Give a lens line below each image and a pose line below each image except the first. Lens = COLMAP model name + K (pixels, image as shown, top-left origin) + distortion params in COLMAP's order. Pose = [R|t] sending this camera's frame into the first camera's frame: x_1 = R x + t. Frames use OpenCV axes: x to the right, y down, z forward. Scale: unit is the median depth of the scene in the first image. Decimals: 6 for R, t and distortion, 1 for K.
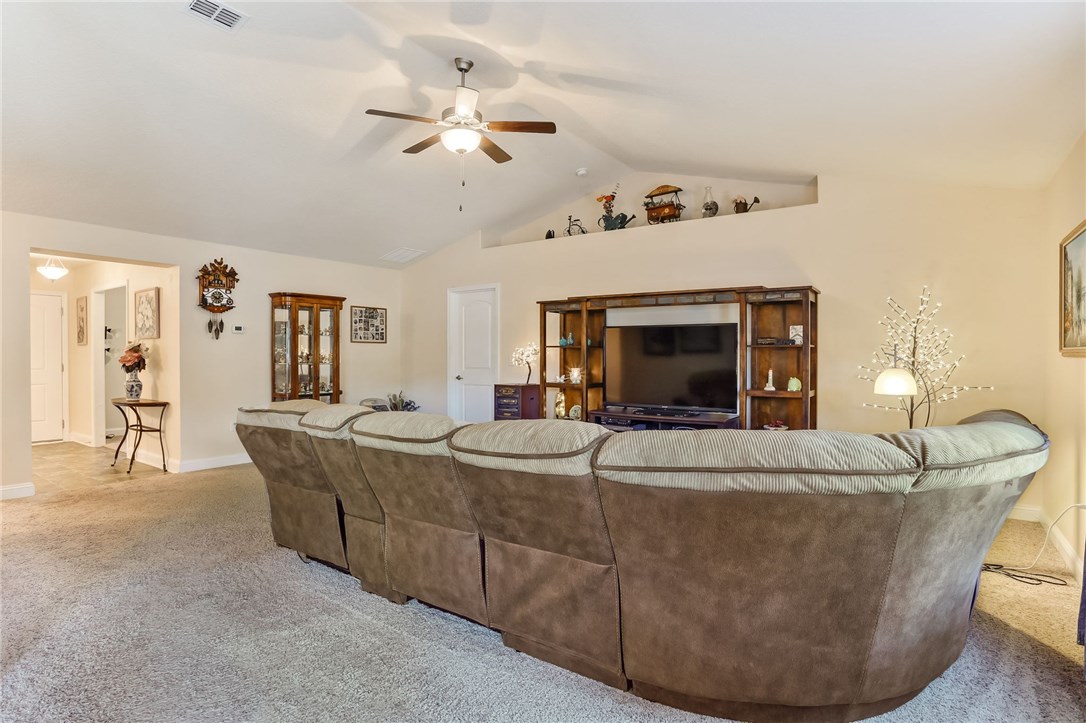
lens RADIAL K [[576.1, 0, 543.0], [0, 576.1, 361.5], [0, 0, 1]] dist [-0.046718, 0.001054]
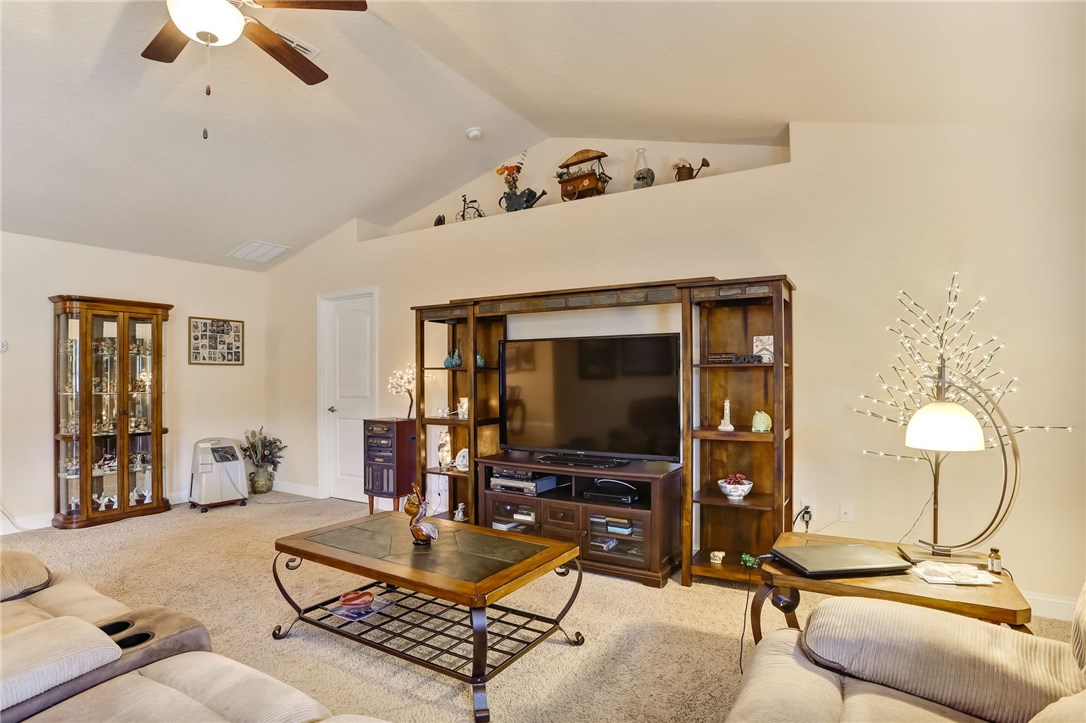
lens RADIAL K [[580.8, 0, 541.4], [0, 580.8, 376.2], [0, 0, 1]] dist [-0.044204, 0.000455]
pose [[0.997637, -0.005602, 0.068478, 0.103243], [0.006579, 0.999880, -0.014044, -0.004766], [-0.068391, 0.014461, 0.997554, 0.259729]]
